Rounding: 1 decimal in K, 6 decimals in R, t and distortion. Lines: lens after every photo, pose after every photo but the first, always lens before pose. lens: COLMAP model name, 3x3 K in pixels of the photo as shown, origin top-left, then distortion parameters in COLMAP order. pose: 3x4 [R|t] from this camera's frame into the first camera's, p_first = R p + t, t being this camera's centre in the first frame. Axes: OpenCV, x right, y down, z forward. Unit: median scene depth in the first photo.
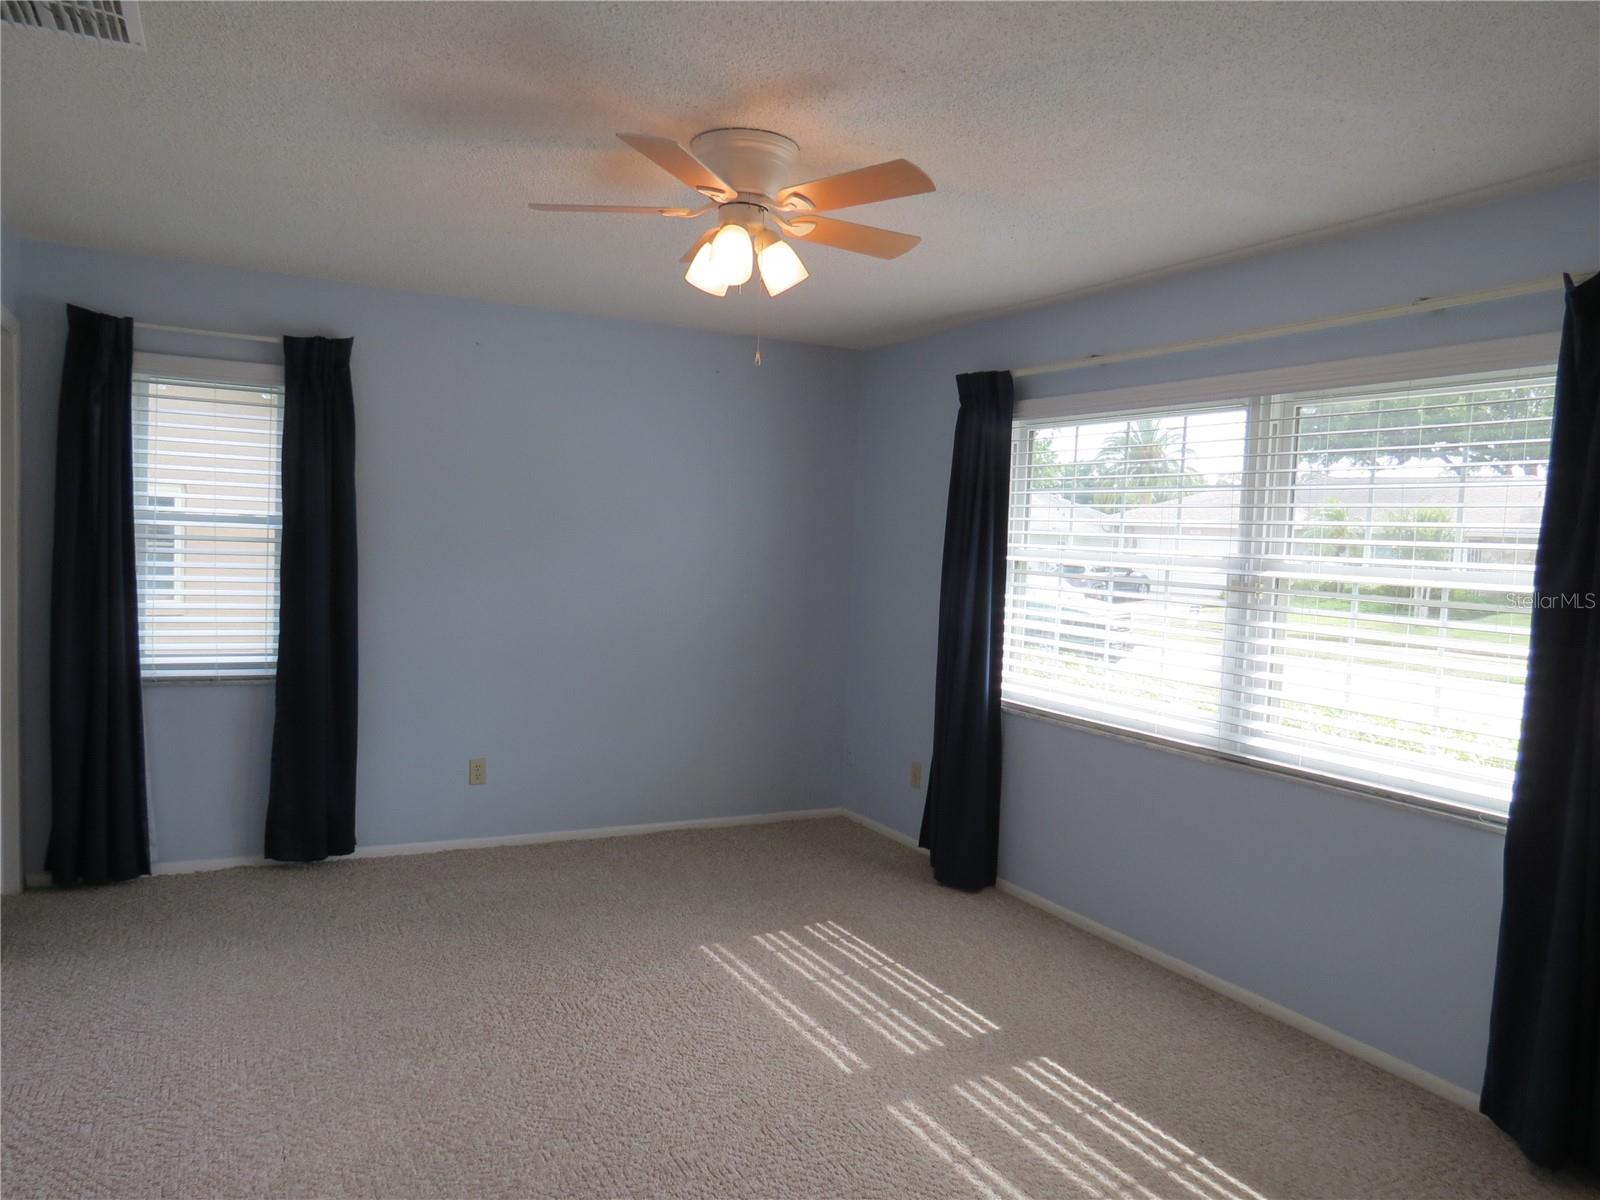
lens RADIAL K [[1141.3, 0, 800.1], [0, 1141.3, 599.0], [0, 0, 1]] dist [-0.023685, 0.014058]
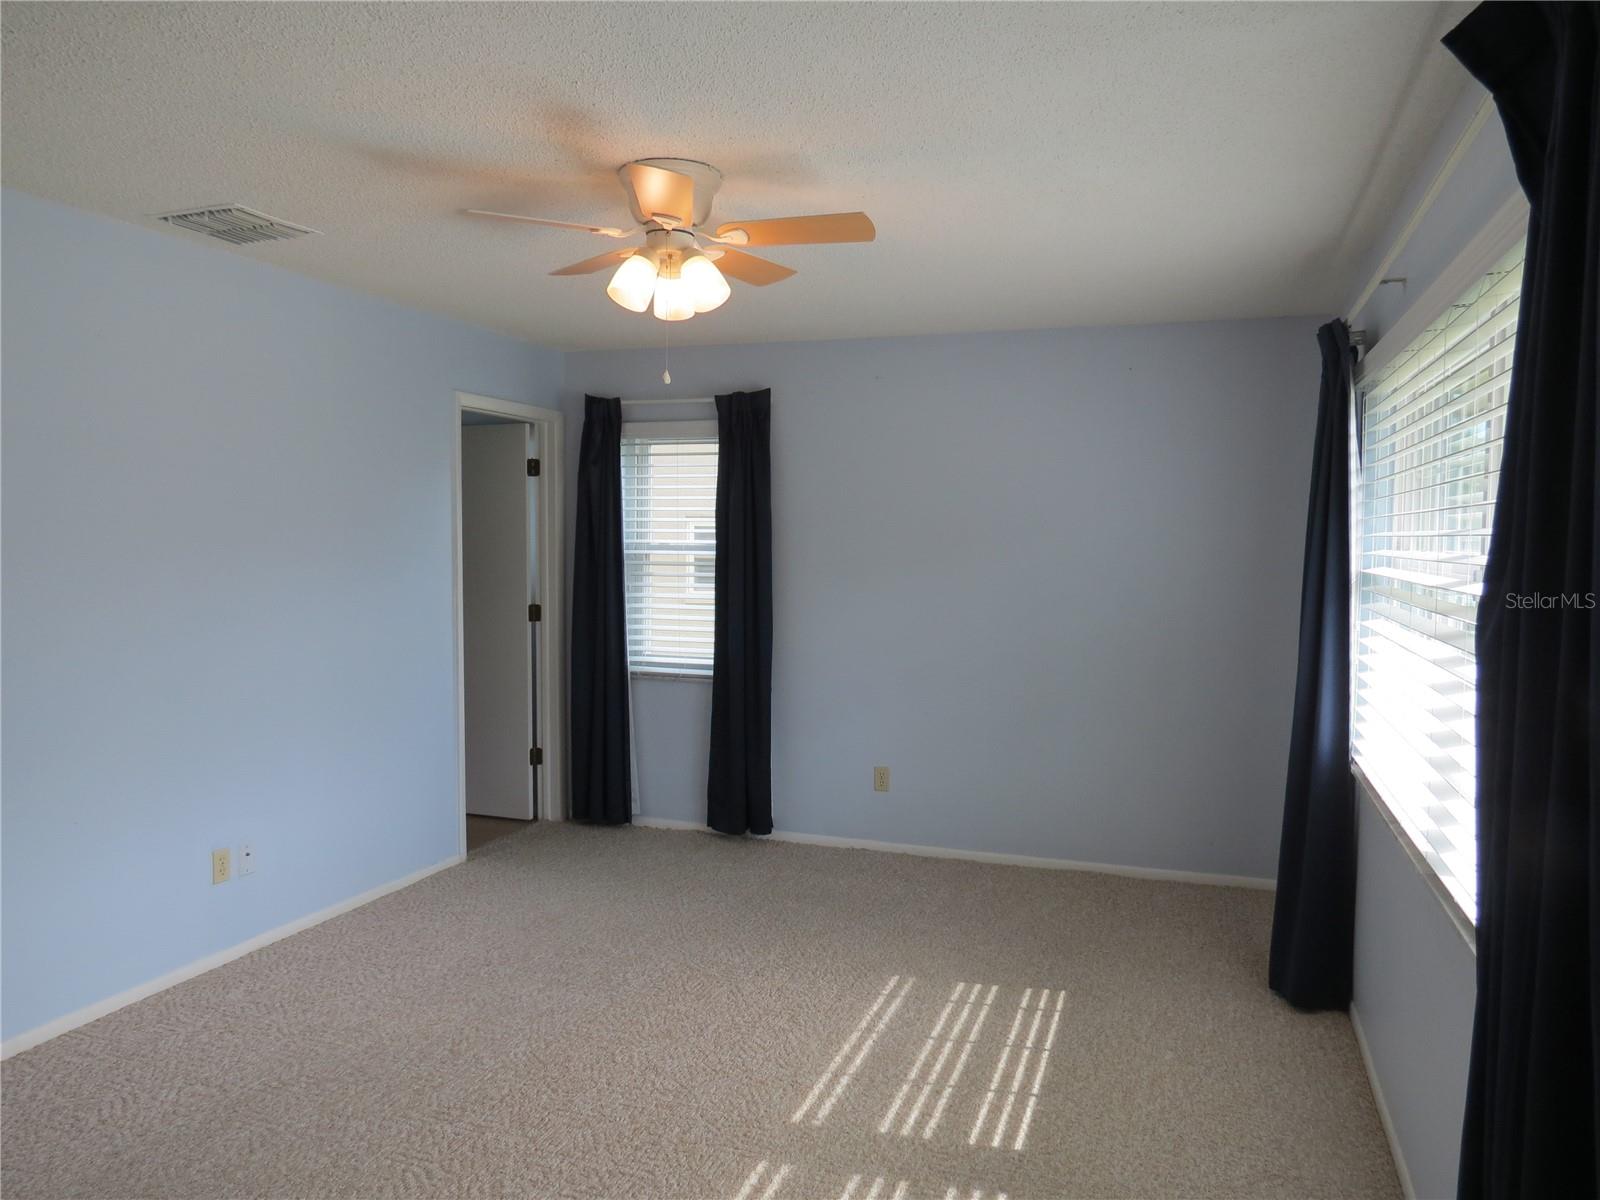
lens RADIAL K [[1141.3, 0, 797.4], [0, 1141.3, 601.2], [0, 0, 1]] dist [-0.023685, 0.014058]
pose [[0.670309, 0.002965, -0.742076, 0.540383], [-0.019104, 0.999730, -0.013262, 0.002501], [0.741836, 0.023066, 0.670184, 0.271631]]
